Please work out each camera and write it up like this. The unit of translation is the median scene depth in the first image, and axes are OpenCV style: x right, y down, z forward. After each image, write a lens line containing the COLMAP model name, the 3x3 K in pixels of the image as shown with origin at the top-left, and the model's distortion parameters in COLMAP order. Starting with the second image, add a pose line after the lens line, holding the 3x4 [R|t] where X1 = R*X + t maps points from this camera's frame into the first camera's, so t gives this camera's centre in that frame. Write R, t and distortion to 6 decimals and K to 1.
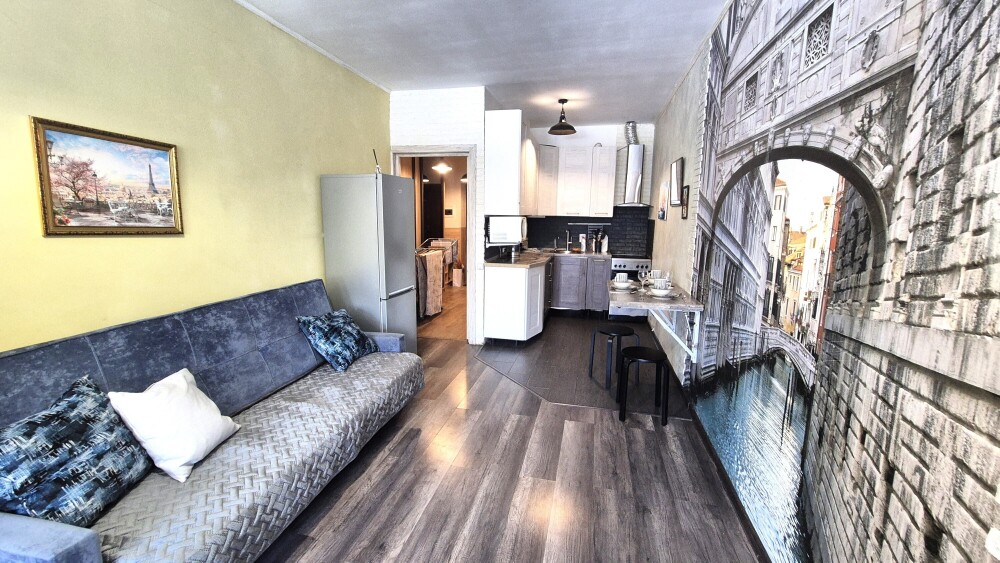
lens RADIAL K [[406.0, 0, 498.5], [0, 406.0, 280.9], [0, 0, 1]] dist [-0.000074, -0.001334]
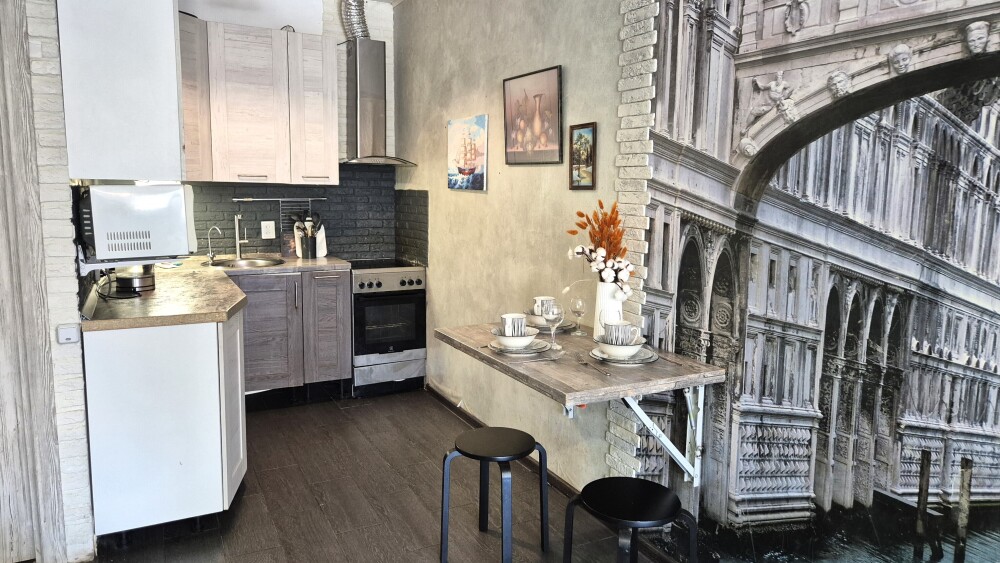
lens RADIAL K [[679.3, 0, 504.7], [0, 679.3, 276.9], [0, 0, 1]] dist [0.048794, -0.032538]
pose [[0.761917, -0.088277, 0.641631, -0.123879], [0.100390, 0.994791, 0.017654, -0.053918], [-0.639848, 0.050962, 0.766810, 0.324721]]
